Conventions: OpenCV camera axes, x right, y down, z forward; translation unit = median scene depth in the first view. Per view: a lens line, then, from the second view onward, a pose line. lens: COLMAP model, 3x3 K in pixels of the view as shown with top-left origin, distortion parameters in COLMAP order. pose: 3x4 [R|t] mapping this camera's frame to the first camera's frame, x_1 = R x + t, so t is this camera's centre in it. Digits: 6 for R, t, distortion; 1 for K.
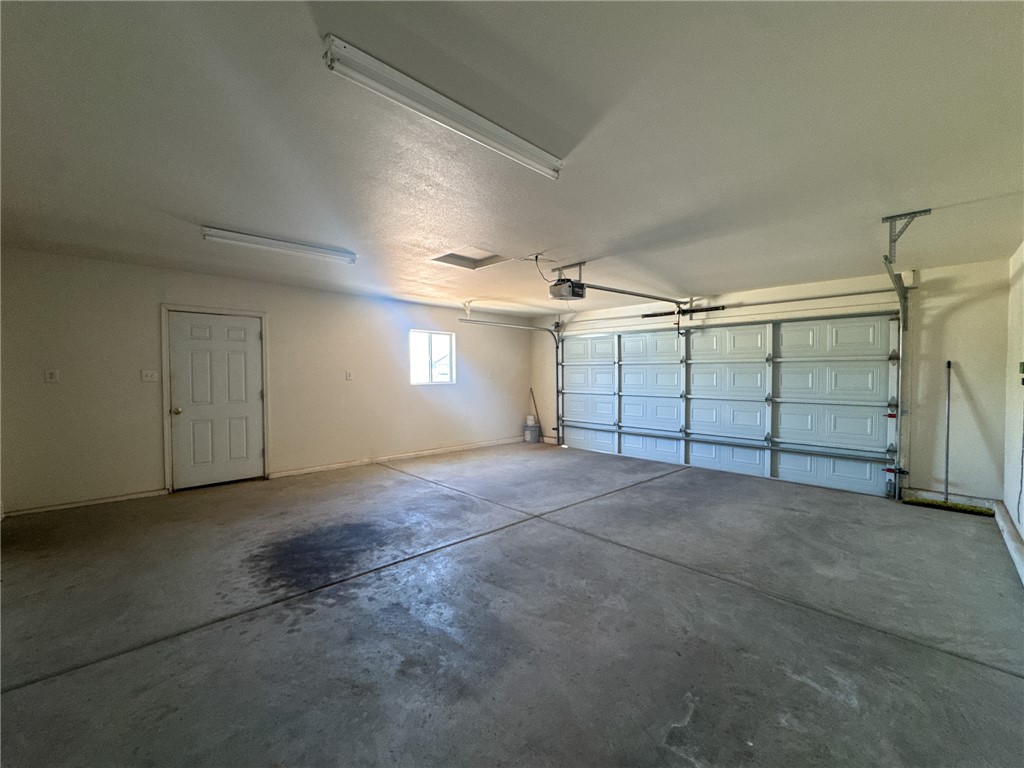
lens RADIAL K [[419.5, 0, 508.6], [0, 419.5, 383.6], [0, 0, 1]] dist [-0.001498, 0.000158]
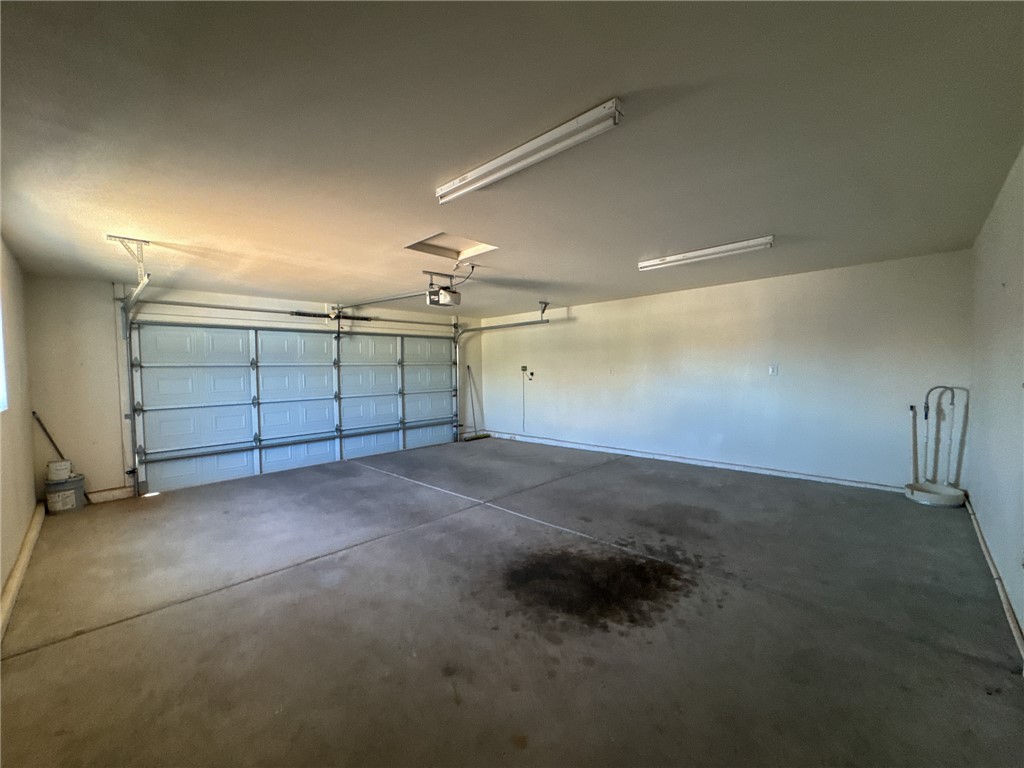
lens RADIAL K [[419.5, 0, 508.6], [0, 419.5, 383.6], [0, 0, 1]] dist [-0.001498, 0.000158]
pose [[-0.030151, -0.035445, 0.998917, -0.872061], [0.043512, 0.998377, 0.036739, -0.030363], [-0.998598, 0.044573, -0.028560, 0.804981]]
